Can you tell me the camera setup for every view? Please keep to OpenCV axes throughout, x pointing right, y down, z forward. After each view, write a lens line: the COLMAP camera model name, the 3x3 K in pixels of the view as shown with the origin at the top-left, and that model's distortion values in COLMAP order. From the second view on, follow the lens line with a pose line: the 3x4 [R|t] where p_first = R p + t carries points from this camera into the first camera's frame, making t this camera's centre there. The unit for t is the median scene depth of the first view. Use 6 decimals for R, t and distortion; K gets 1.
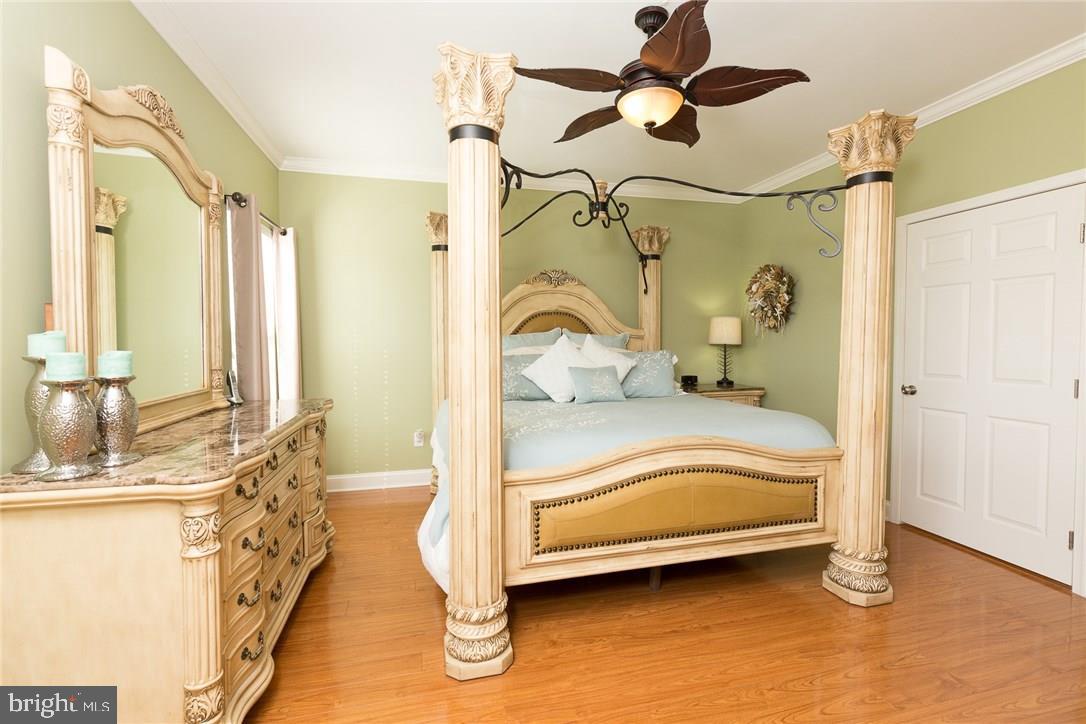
lens RADIAL K [[500.1, 0, 543.4], [0, 500.1, 360.7], [0, 0, 1]] dist [-0.000792, 0.000832]
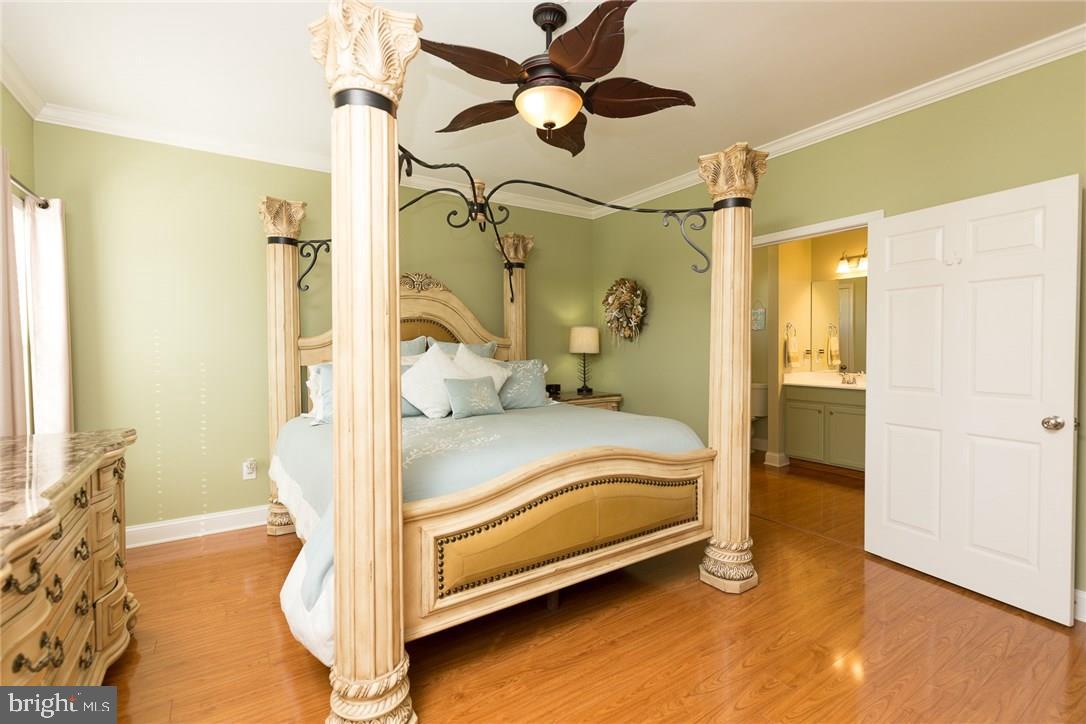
lens RADIAL K [[500.1, 0, 545.0], [0, 500.1, 359.2], [0, 0, 1]] dist [-0.000792, 0.000832]
pose [[0.942414, -0.009125, 0.334325, -0.113004], [0.016016, 0.999712, -0.017859, -0.005931], [-0.334066, 0.022185, 0.942288, 0.101603]]
